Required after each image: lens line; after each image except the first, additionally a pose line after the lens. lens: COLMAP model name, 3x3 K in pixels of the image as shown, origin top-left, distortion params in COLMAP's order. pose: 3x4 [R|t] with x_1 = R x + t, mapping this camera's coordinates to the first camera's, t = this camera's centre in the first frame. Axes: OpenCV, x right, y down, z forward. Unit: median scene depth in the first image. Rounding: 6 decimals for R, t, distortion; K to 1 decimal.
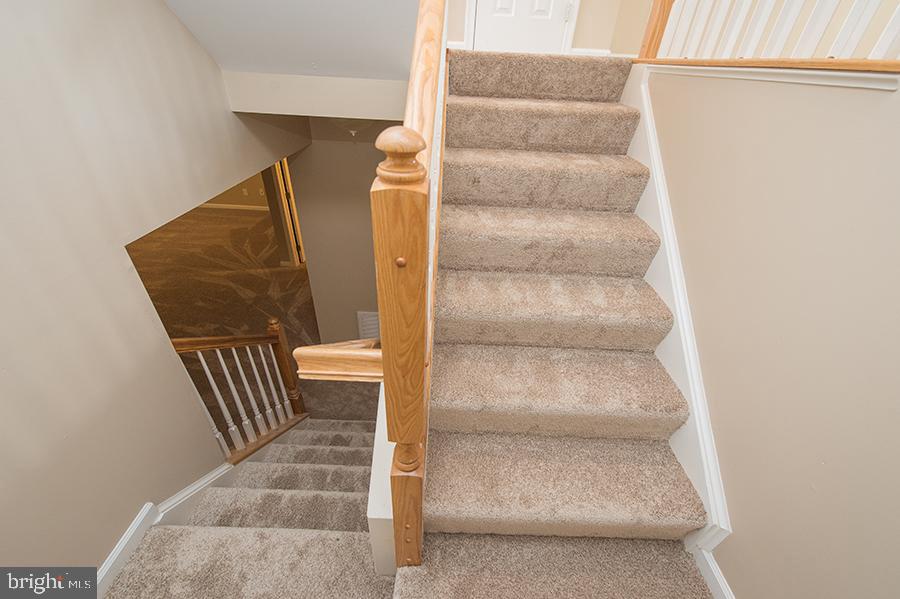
lens RADIAL K [[365.3, 0, 444.2], [0, 365.3, 303.3], [0, 0, 1]] dist [0.006444, -0.000152]
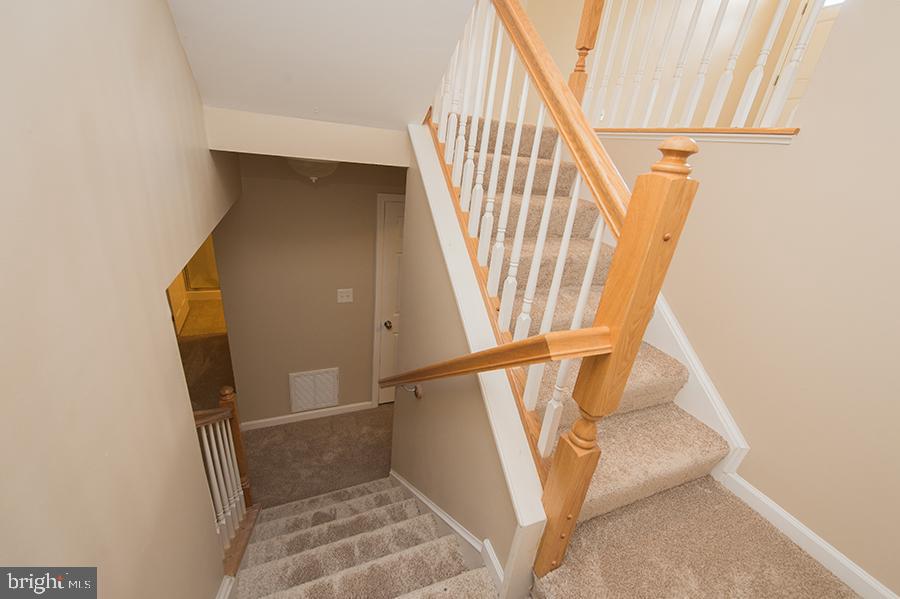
lens RADIAL K [[365.3, 0, 444.2], [0, 365.3, 303.3], [0, 0, 1]] dist [0.006444, -0.000152]
pose [[0.920602, -0.107643, 0.375373, -0.448385], [0.162923, 0.979474, -0.118690, 0.047785], [-0.354891, 0.170423, 0.919243, 0.038499]]
